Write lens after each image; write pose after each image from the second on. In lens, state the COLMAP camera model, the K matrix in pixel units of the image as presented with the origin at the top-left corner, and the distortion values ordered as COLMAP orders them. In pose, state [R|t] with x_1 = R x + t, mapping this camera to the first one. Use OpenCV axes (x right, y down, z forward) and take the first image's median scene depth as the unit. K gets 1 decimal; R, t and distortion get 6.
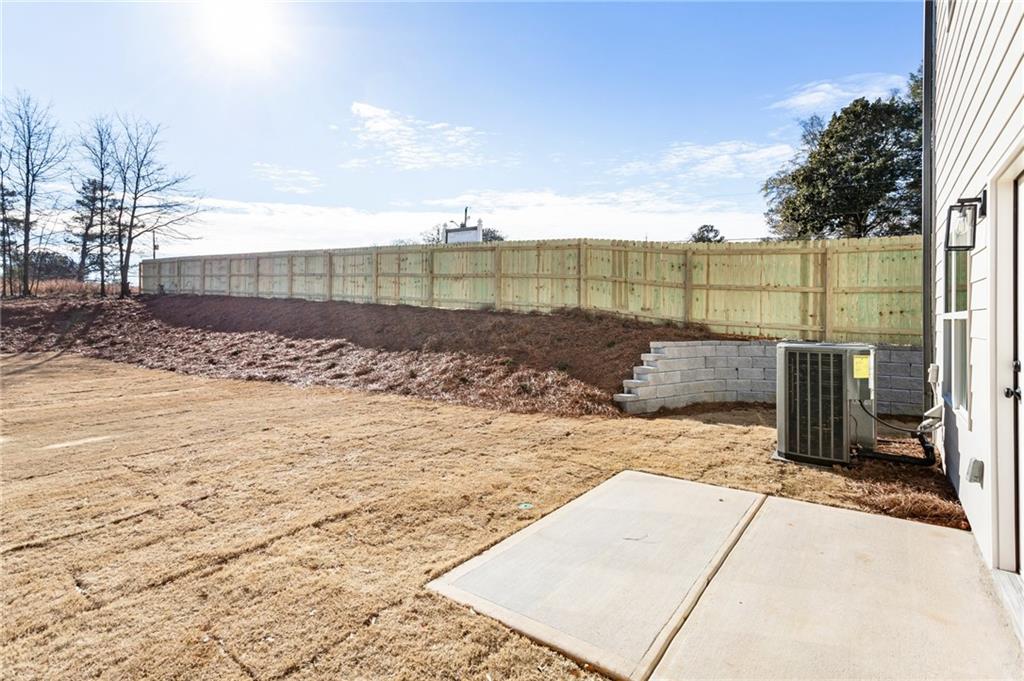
lens RADIAL K [[494.3, 0, 522.7], [0, 494.3, 326.3], [0, 0, 1]] dist [-0.000661, 0.003999]
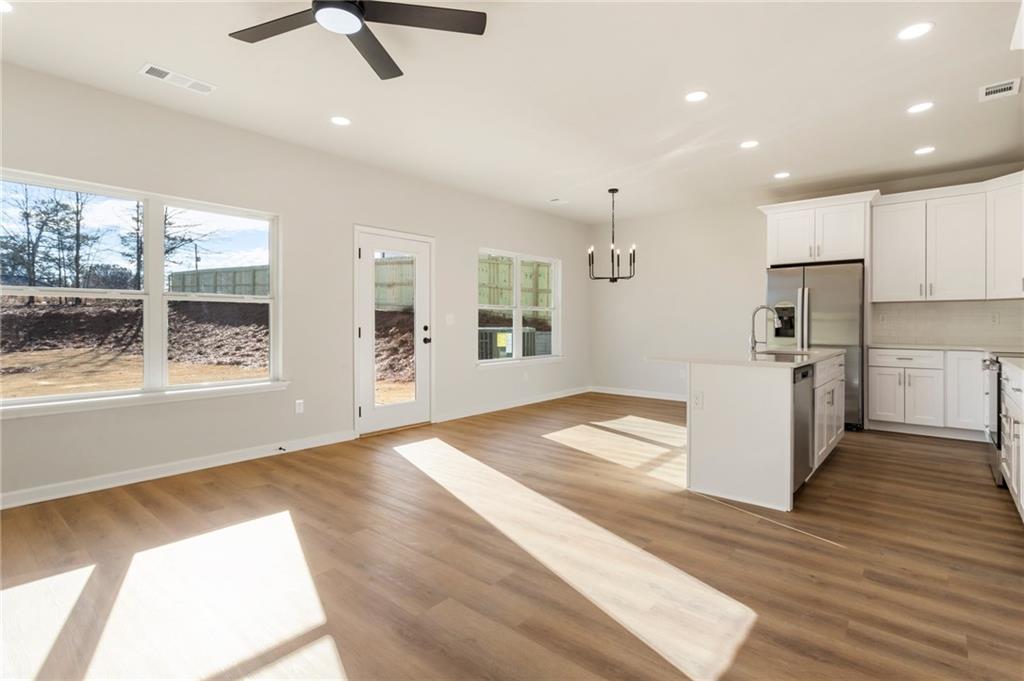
lens RADIAL K [[494.3, 0, 519.9], [0, 494.3, 333.0], [0, 0, 1]] dist [-0.000661, 0.003999]
pose [[0.997243, -0.004057, -0.074097, 0.323189], [0.004278, 0.999987, 0.002833, 0.021157], [0.074084, -0.003142, 0.997247, -0.241897]]
